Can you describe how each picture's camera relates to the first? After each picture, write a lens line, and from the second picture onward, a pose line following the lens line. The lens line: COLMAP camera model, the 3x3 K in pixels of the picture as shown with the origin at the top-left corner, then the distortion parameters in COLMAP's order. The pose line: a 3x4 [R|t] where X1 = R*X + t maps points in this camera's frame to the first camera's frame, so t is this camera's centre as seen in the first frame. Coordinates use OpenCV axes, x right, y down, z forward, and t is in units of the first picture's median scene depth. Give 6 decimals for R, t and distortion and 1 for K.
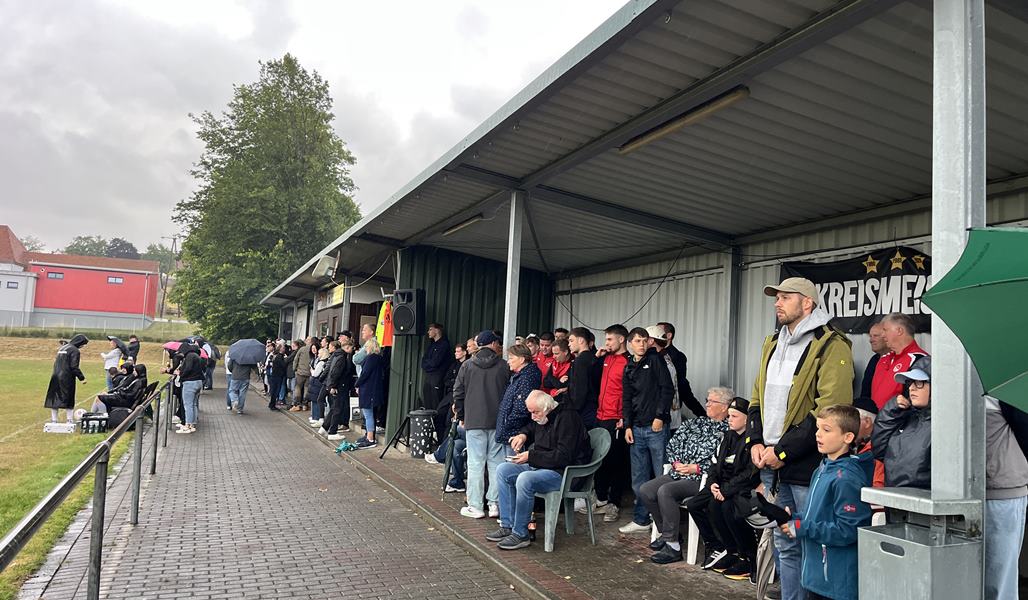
lens RADIAL K [[753.3, 0, 514.0], [0, 753.3, 300.0], [0, 0, 1]] dist [-0.002127, -0.004712]
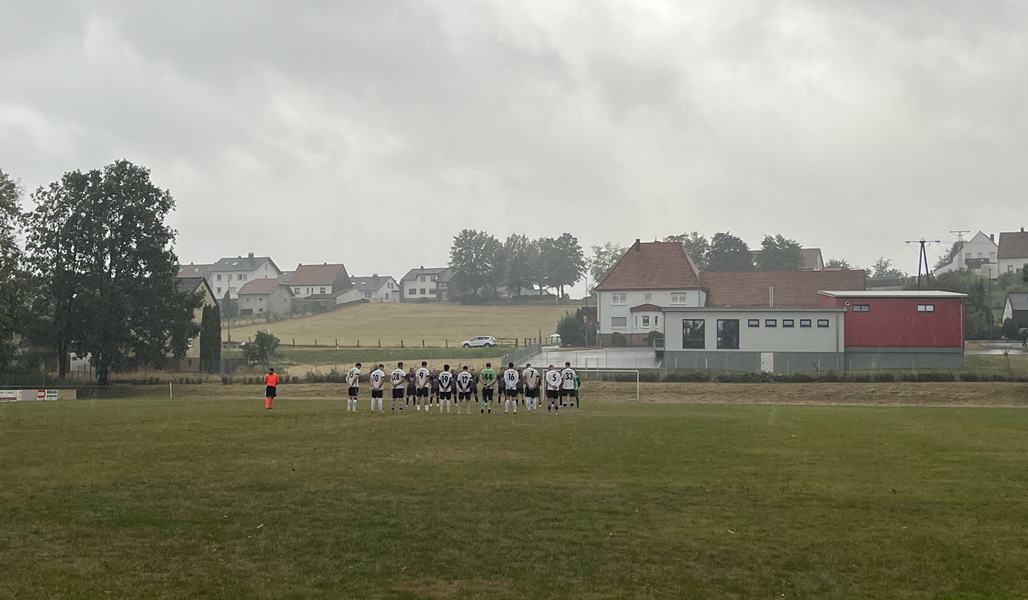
lens RADIAL K [[1364.0, 0, 514.0], [0, 1364.0, 300.0], [0, 0, 1]] dist [0.108784, -0.039076]
pose [[0.856899, -0.072348, -0.510382, -0.154646], [0.075546, 0.997037, -0.014495, -0.049857], [0.509919, -0.026137, 0.859826, -0.547593]]
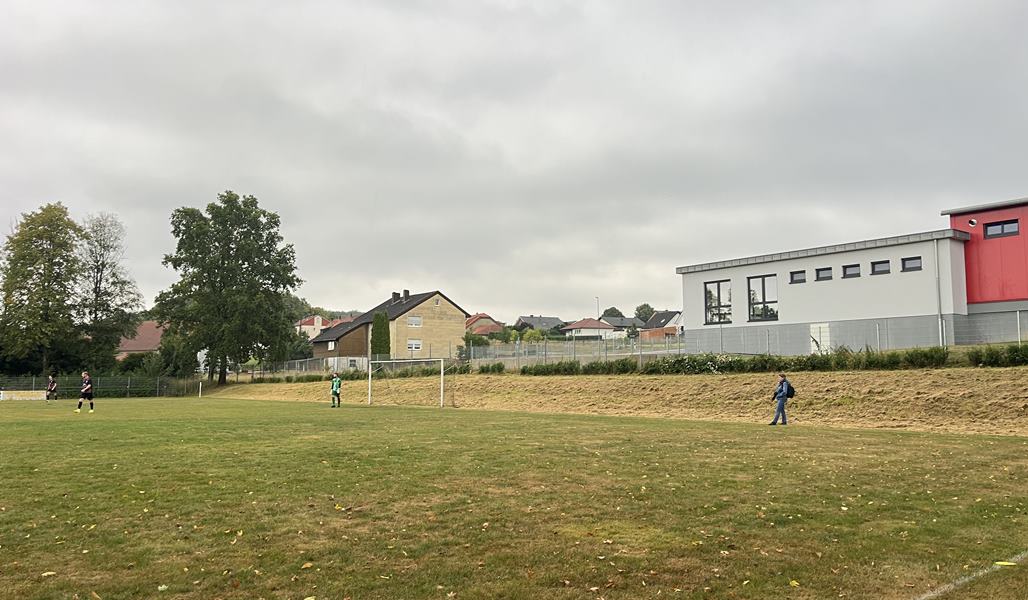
lens RADIAL K [[753.3, 0, 514.0], [0, 753.3, 300.0], [0, 0, 1]] dist [-0.002127, -0.004712]
pose [[0.237078, -0.145230, -0.960574, -0.252000], [0.105220, 0.986785, -0.123223, 0.036436], [0.965776, -0.071858, 0.249227, 0.609969]]
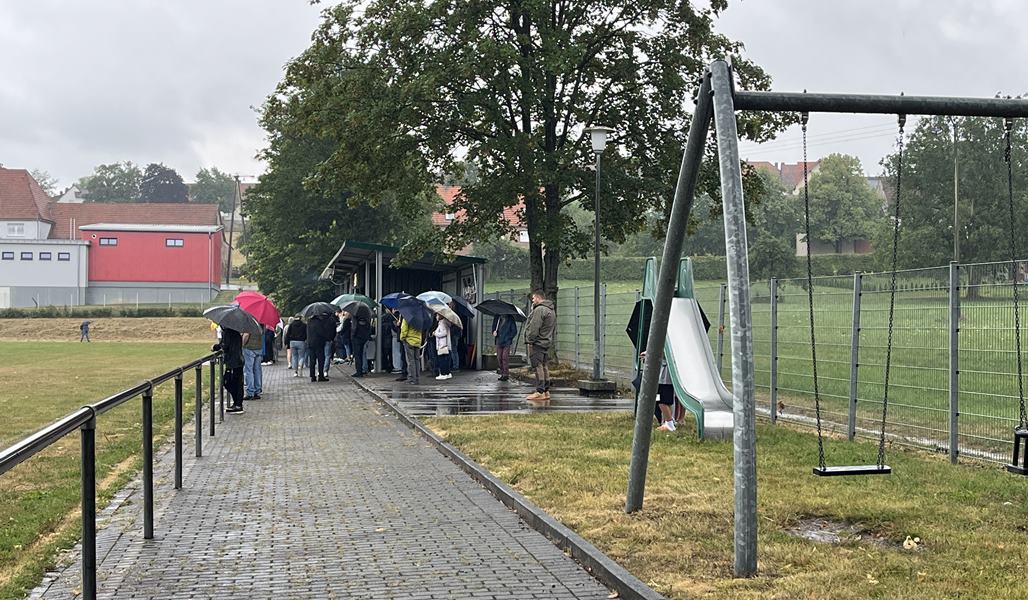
lens RADIAL K [[1378.3, 0, 514.0], [0, 1378.3, 300.0], [0, 0, 1]] dist [-0.006776, 0.004035]
pose [[0.973138, -0.045167, -0.225747, 0.166708], [0.058528, 0.996886, 0.052846, -0.022831], [0.222657, -0.064639, 0.972752, -0.385216]]
